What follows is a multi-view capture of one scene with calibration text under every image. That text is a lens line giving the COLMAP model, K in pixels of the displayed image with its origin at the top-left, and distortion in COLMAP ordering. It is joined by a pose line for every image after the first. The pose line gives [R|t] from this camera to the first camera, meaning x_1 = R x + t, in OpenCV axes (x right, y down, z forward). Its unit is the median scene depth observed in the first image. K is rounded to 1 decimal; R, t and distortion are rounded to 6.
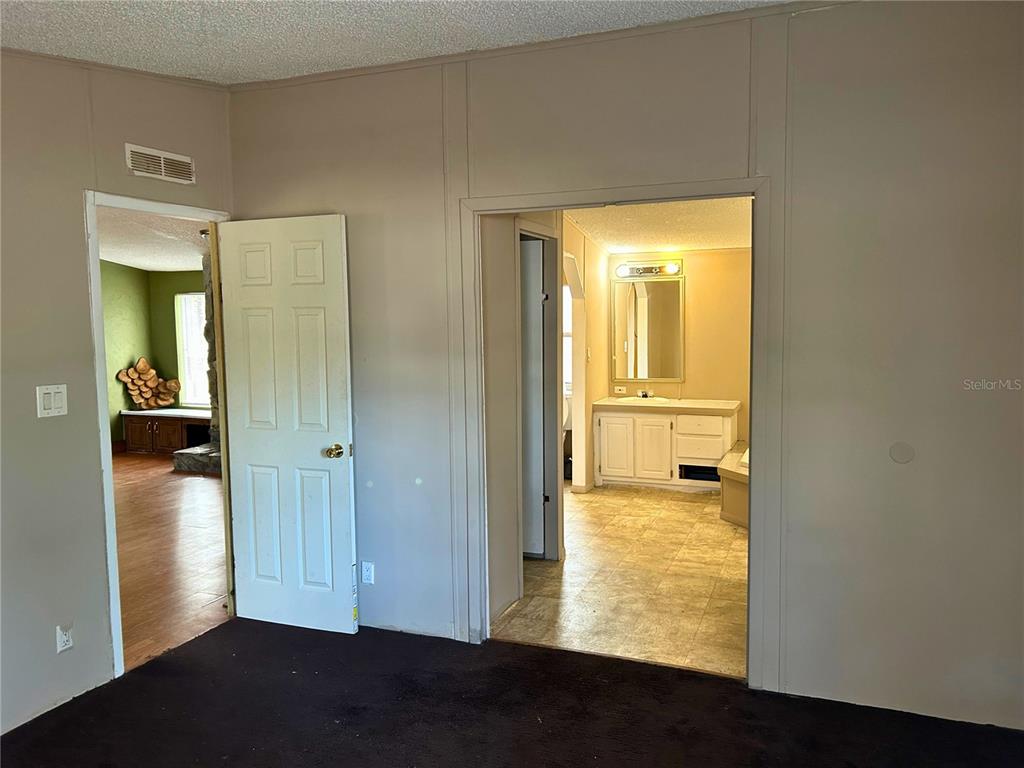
lens RADIAL K [[766.1, 0, 516.9], [0, 766.1, 380.3], [0, 0, 1]] dist [0.070712, -0.034748]
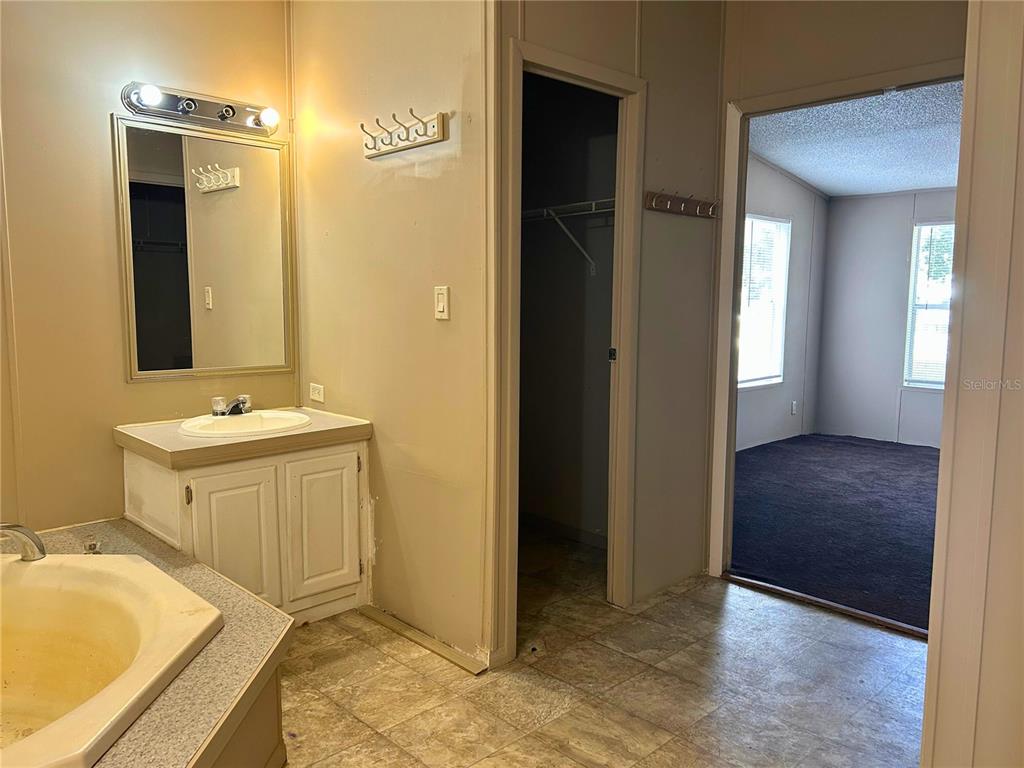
lens RADIAL K [[766.1, 0, 511.6], [0, 766.1, 382.0], [0, 0, 1]] dist [0.070712, -0.034748]
pose [[-0.909500, -0.043018, 0.413472, 0.095767], [0.037265, 0.982190, 0.184160, -0.063235], [-0.414030, 0.182901, -0.891699, 1.468069]]
